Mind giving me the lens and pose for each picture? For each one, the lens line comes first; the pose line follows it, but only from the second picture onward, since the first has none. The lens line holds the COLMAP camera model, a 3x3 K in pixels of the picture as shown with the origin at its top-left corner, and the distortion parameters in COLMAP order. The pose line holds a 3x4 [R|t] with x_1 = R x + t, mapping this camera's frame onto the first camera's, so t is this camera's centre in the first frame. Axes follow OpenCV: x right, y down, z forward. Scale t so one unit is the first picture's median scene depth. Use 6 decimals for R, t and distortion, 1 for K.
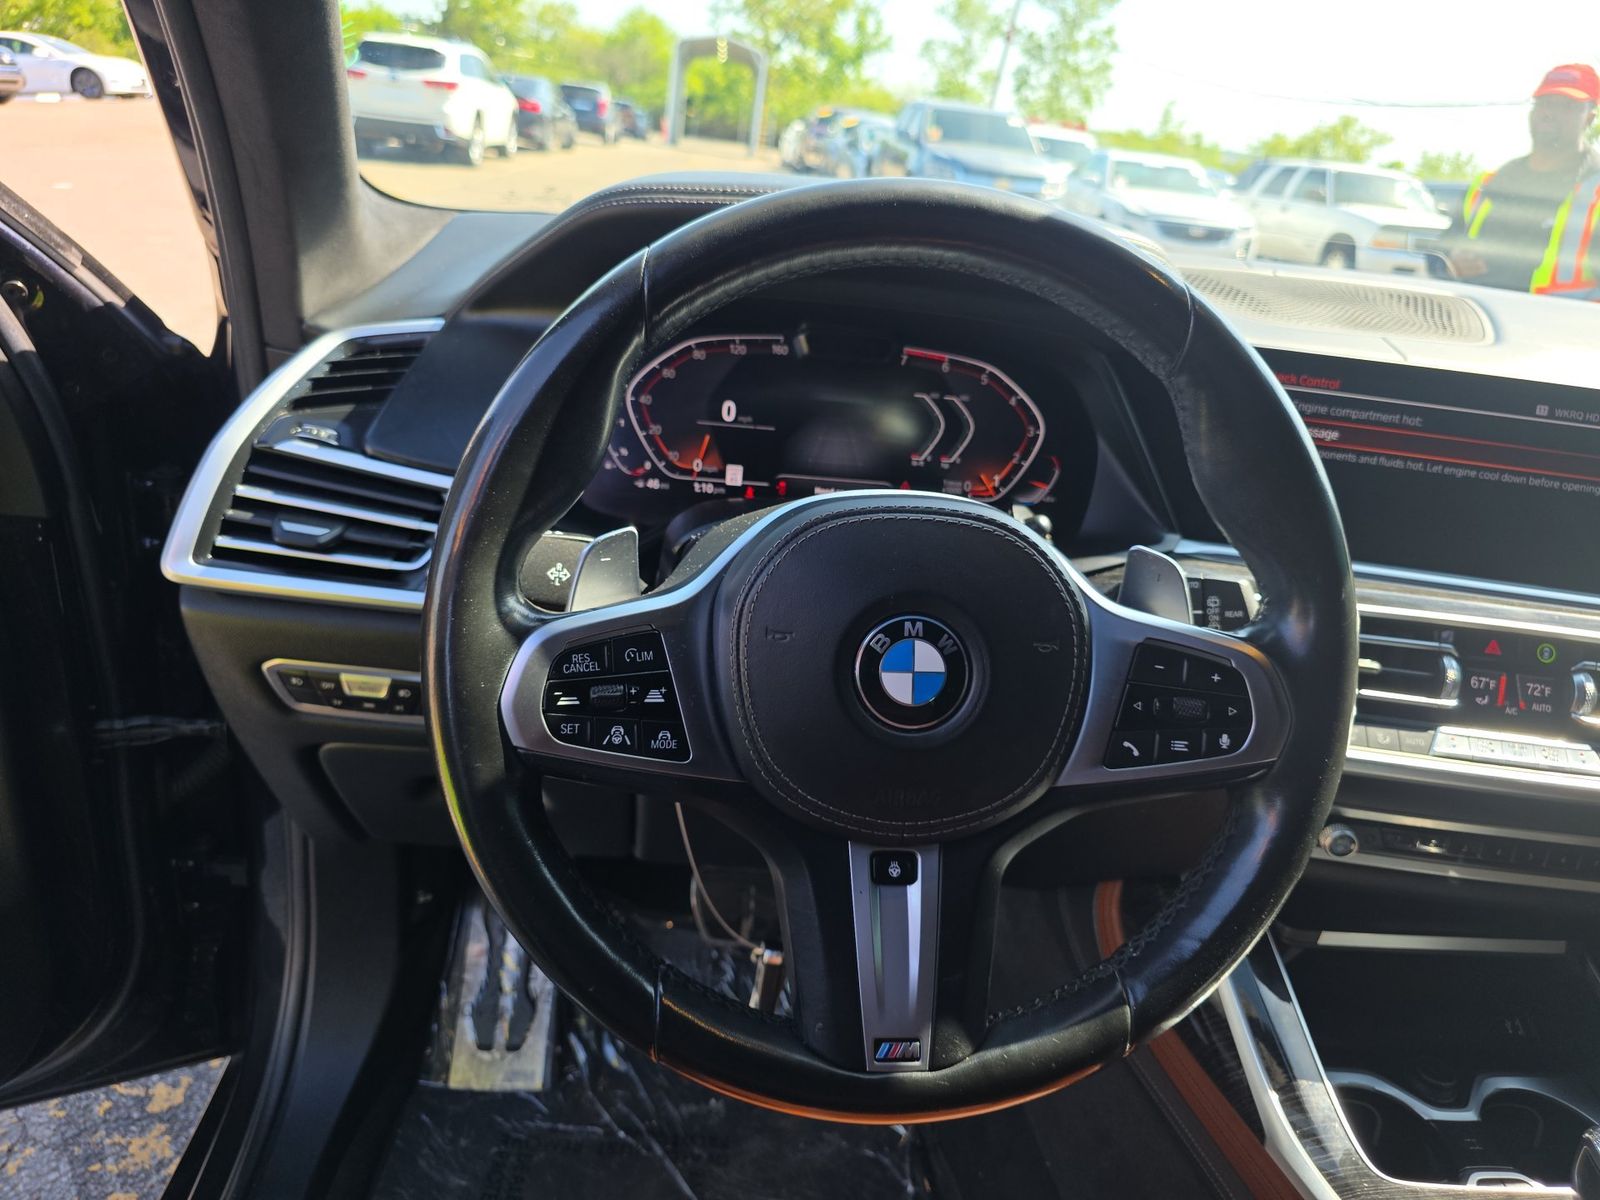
lens RADIAL K [[1083.2, 0, 793.2], [0, 1083.2, 600.9], [0, 0, 1]] dist [0.031879, -0.016500]
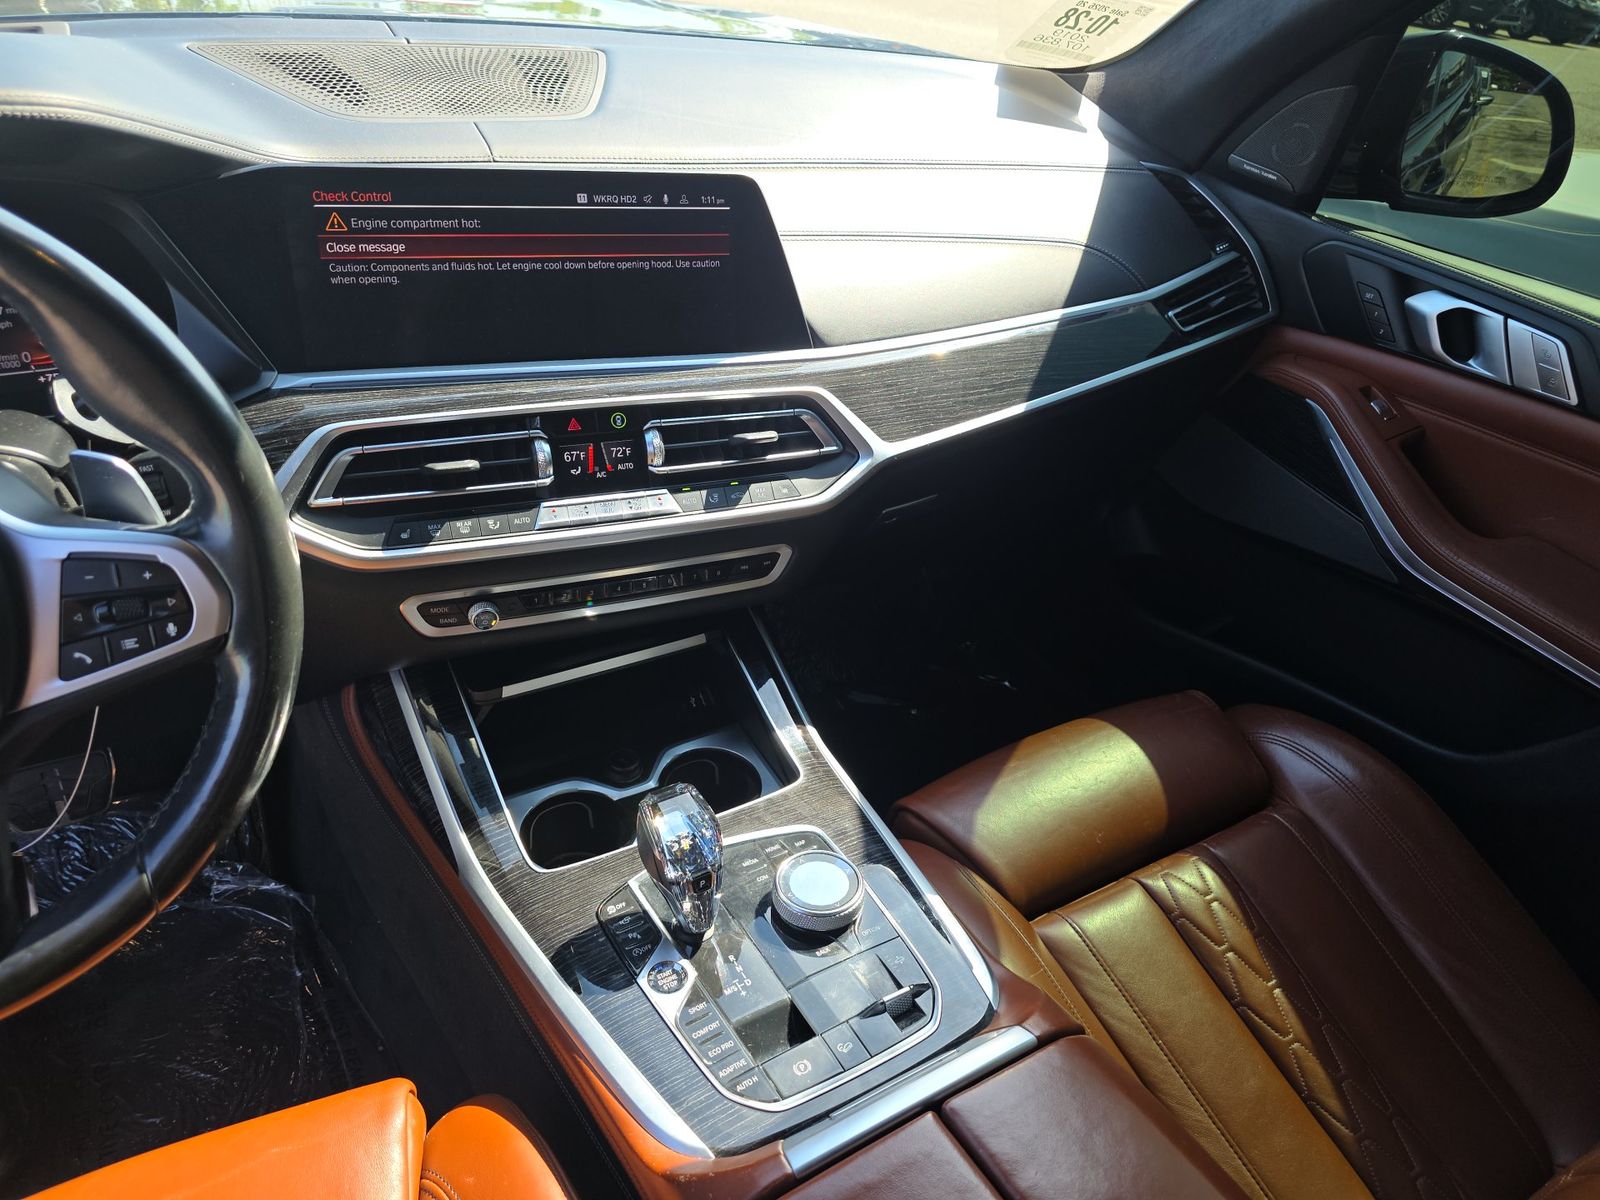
lens RADIAL K [[1083.2, 0, 798.8], [0, 1083.2, 592.4], [0, 0, 1]] dist [0.031879, -0.016500]
pose [[0.901817, -0.262573, 0.343192, 0.413479], [0.164183, 0.942856, 0.289941, -0.084660], [-0.399711, -0.205128, 0.893394, -0.160624]]
